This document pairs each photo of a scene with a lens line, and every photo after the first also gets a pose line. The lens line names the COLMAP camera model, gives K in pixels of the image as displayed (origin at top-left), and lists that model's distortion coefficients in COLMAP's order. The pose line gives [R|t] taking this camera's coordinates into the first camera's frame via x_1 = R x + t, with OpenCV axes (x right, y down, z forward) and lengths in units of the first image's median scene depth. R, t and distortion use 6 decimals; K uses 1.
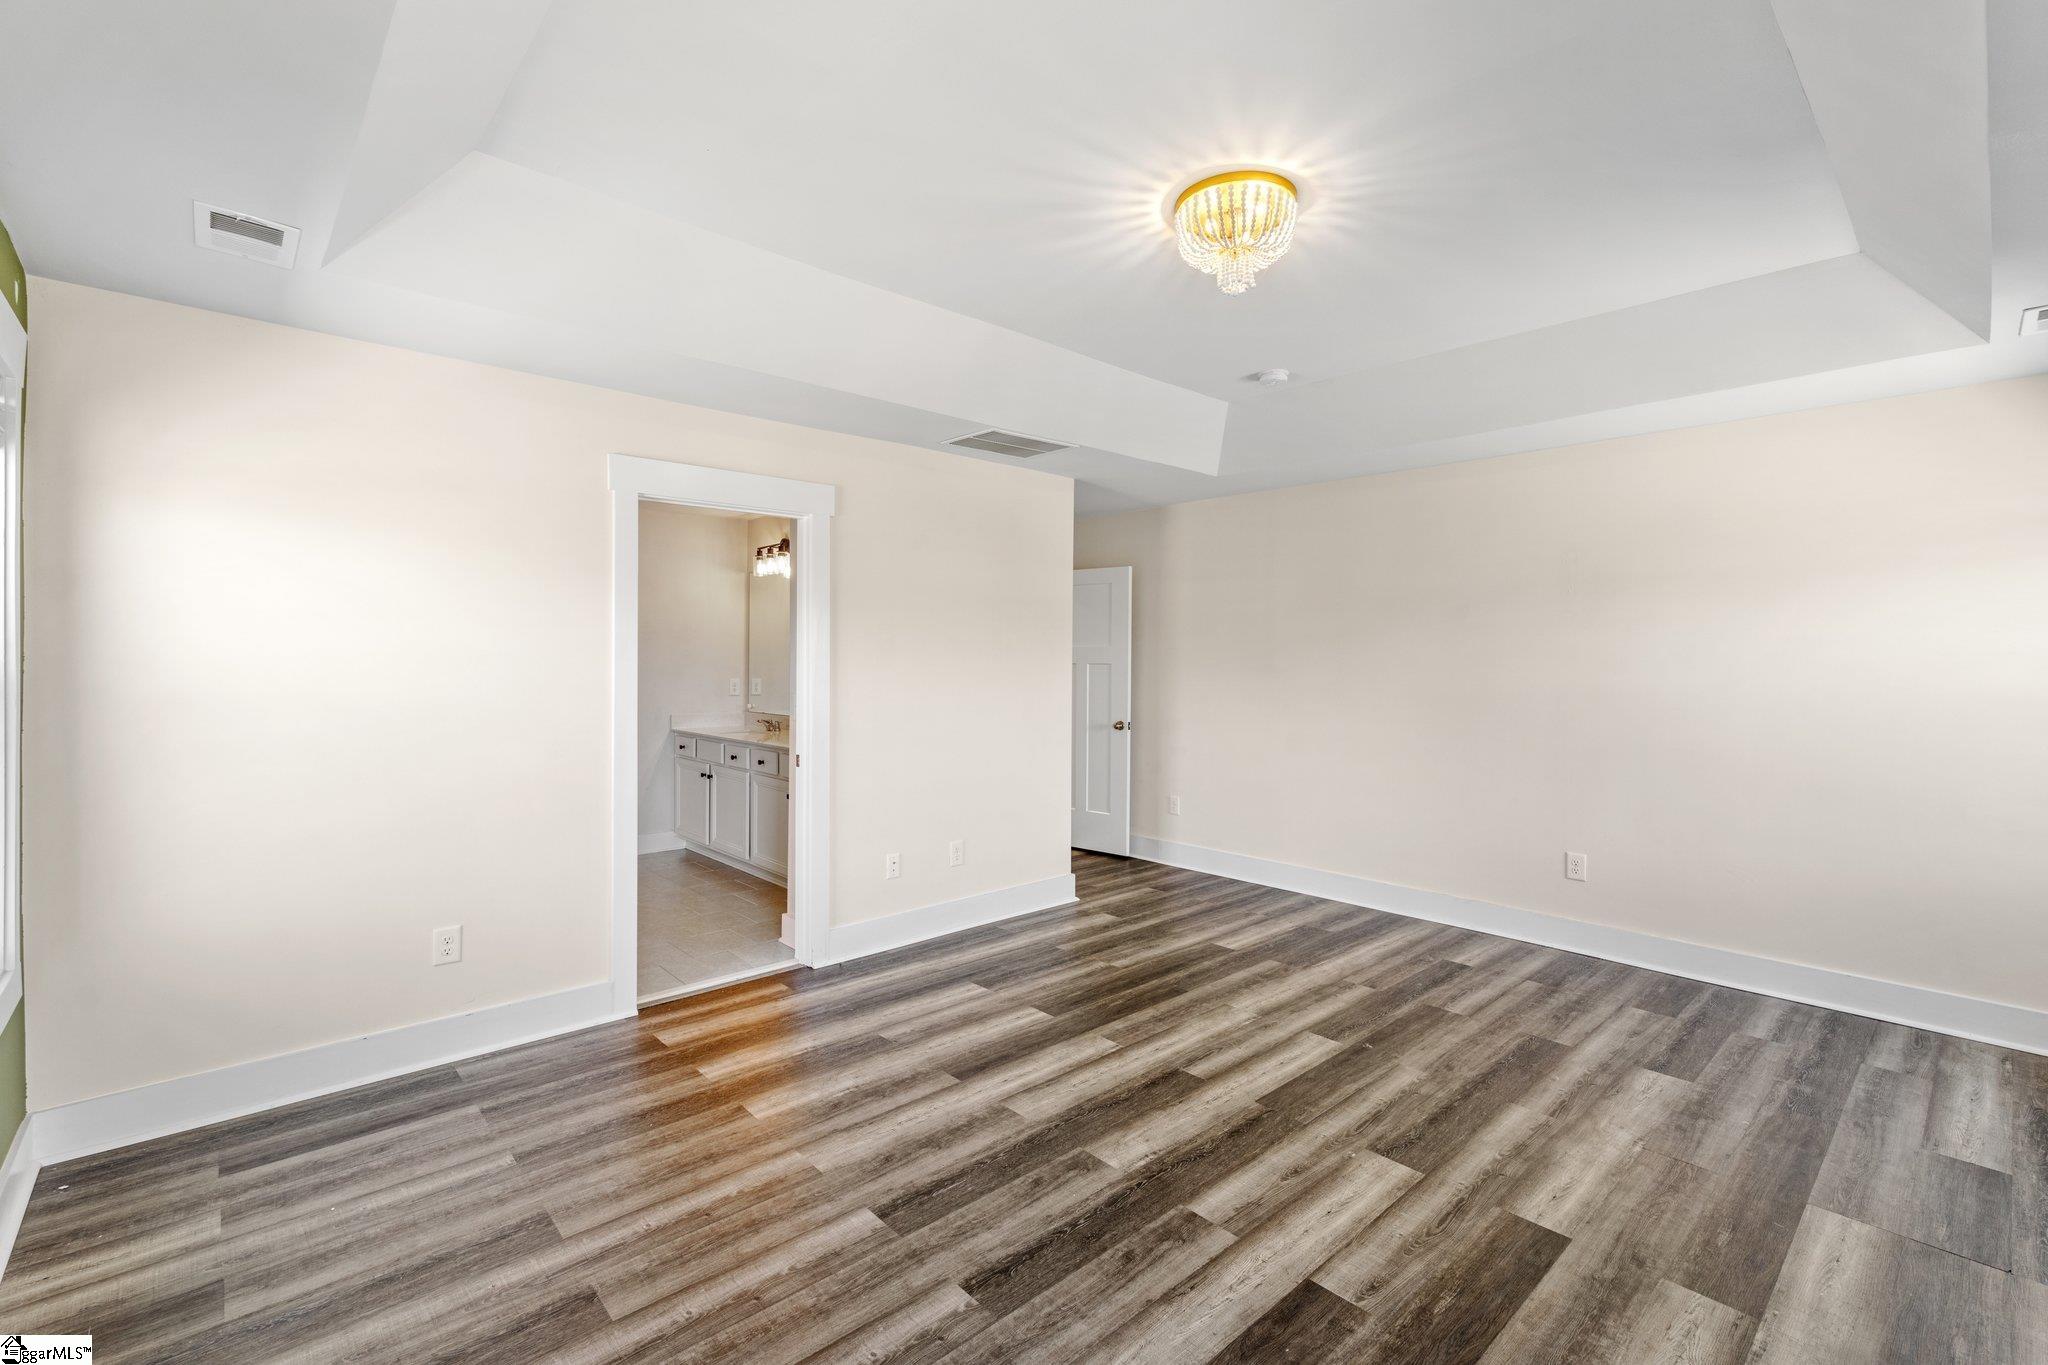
lens RADIAL K [[893.1, 0, 1022.9], [0, 893.1, 676.9], [0, 0, 1]] dist [-0.000585, -0.000008]
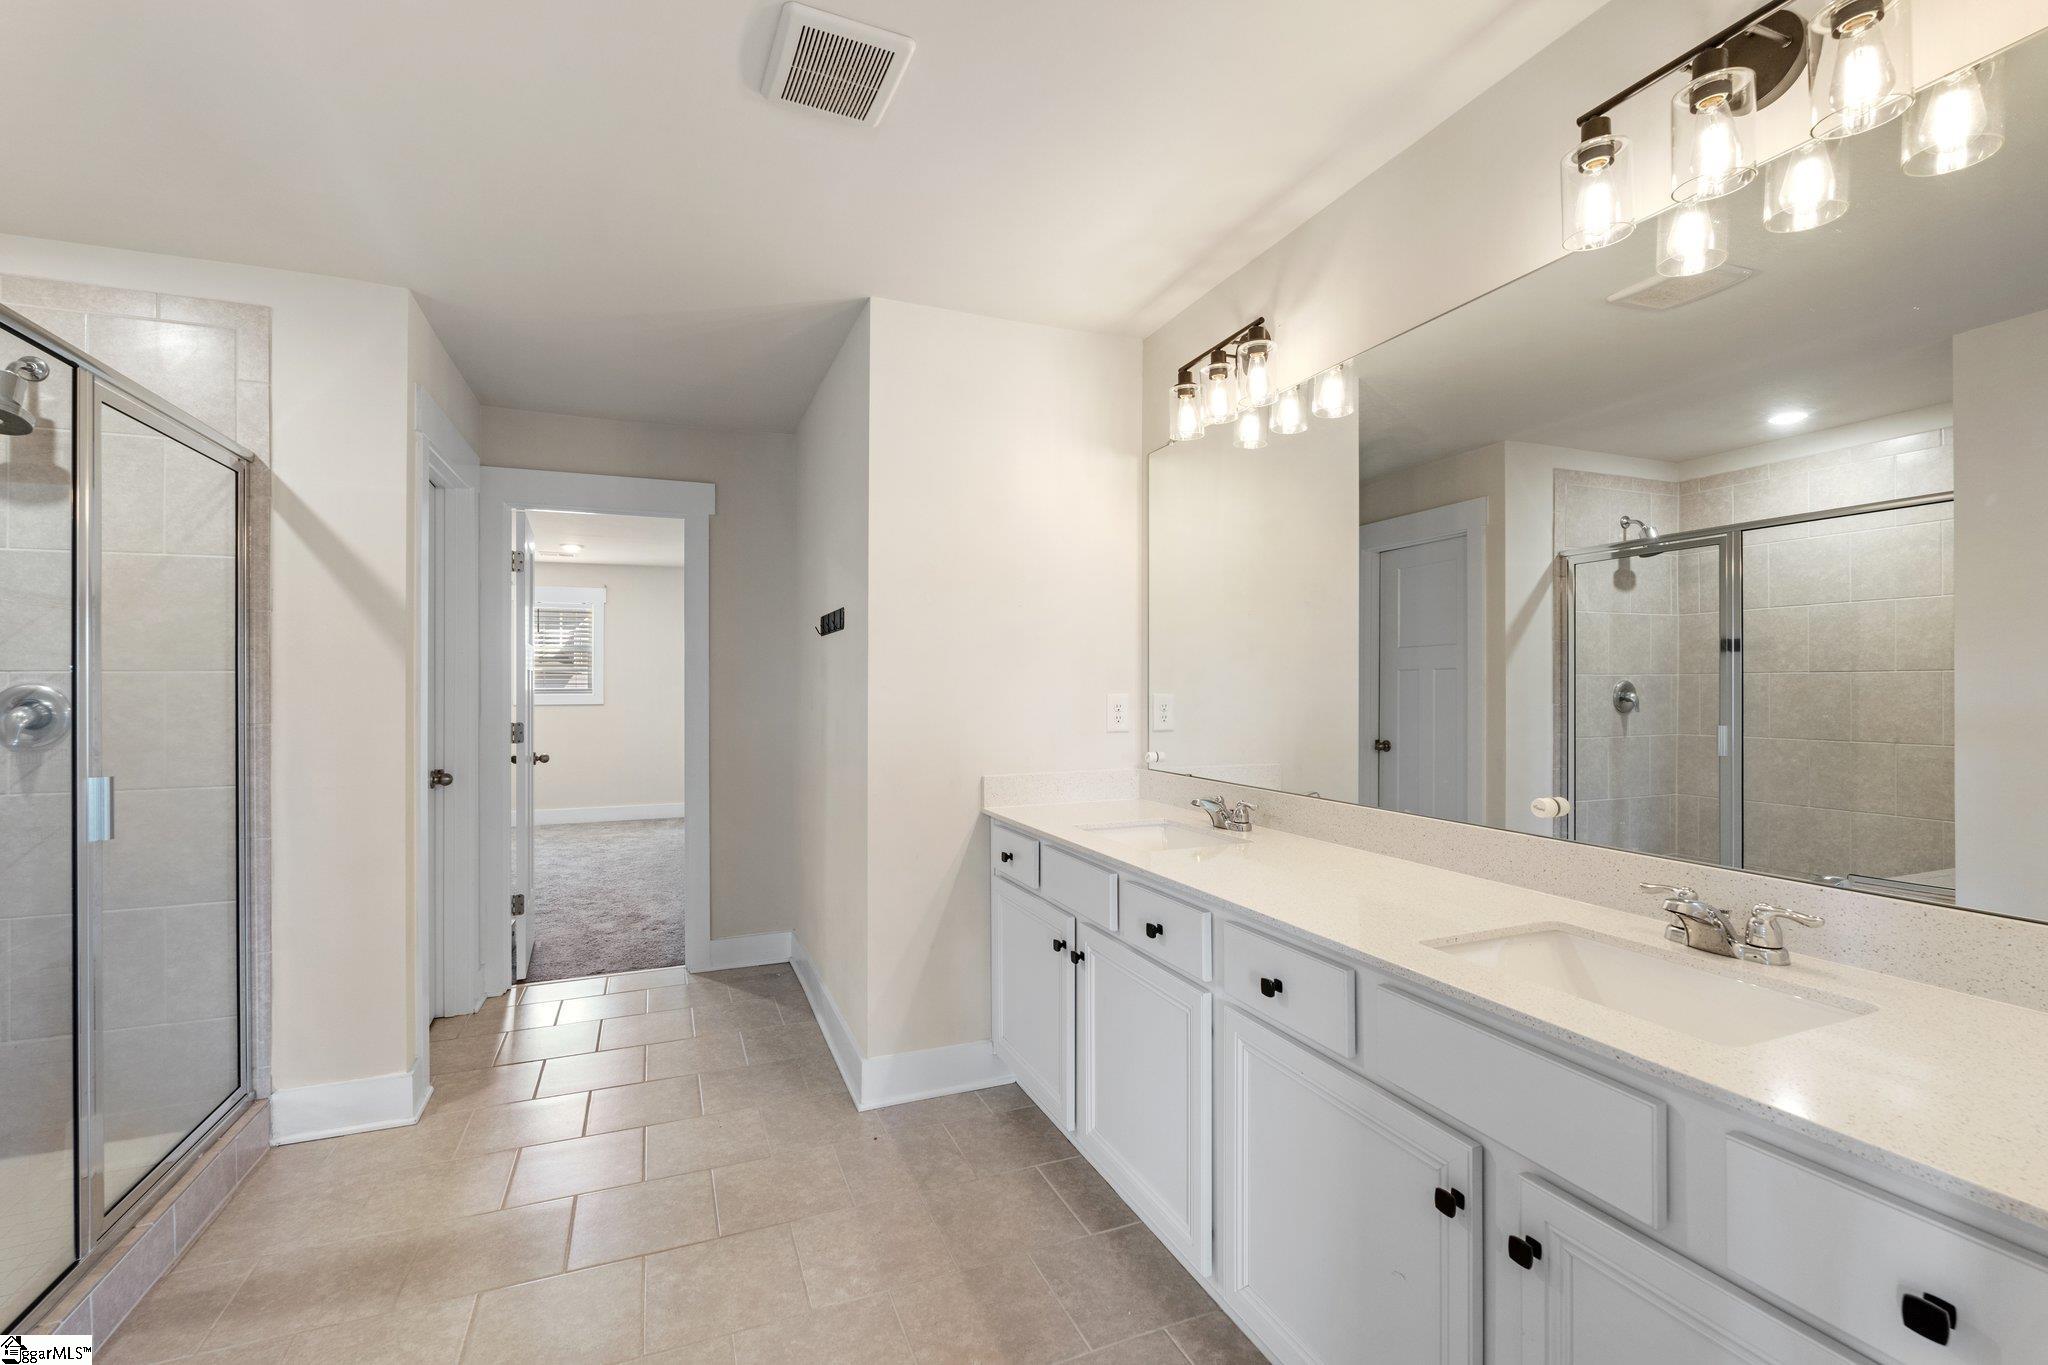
lens RADIAL K [[893.1, 0, 1023.5], [0, 893.1, 684.8], [0, 0, 1]] dist [-0.000585, -0.000008]
pose [[0.945317, -0.006011, -0.326097, -0.235998], [0.003204, 0.999953, -0.009143, 0.002342], [0.326137, 0.007598, 0.945292, 0.605750]]
